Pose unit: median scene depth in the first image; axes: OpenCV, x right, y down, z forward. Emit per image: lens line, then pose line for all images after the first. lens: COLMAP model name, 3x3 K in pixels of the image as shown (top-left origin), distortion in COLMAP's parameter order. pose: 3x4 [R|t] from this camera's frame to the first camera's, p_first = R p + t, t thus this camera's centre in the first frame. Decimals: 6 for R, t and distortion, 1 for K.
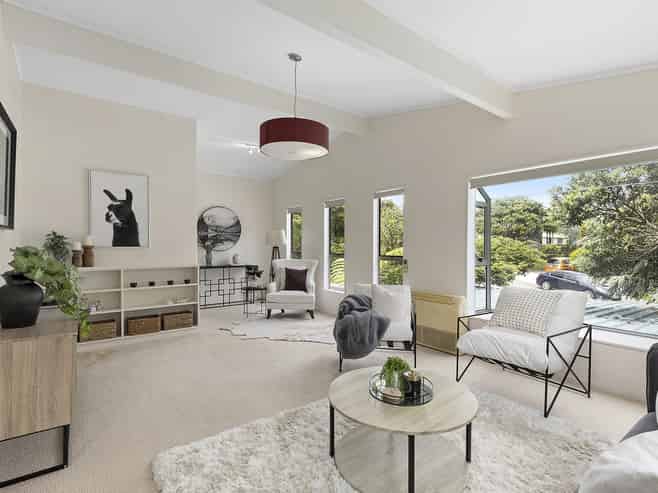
lens RADIAL K [[342.9, 0, 330.6], [0, 342.9, 245.4], [0, 0, 1]] dist [0.001107, 0.000229]
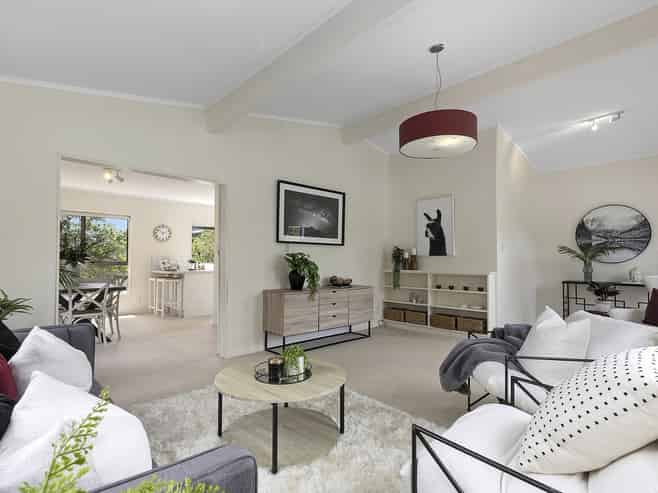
lens RADIAL K [[342.9, 0, 329.4], [0, 342.9, 251.8], [0, 0, 1]] dist [0.001107, 0.000229]
pose [[0.103221, -0.027696, -0.994273, 0.596921], [-0.005569, 0.999580, -0.028422, 0.026538], [0.994643, 0.008470, 0.103024, 0.471468]]
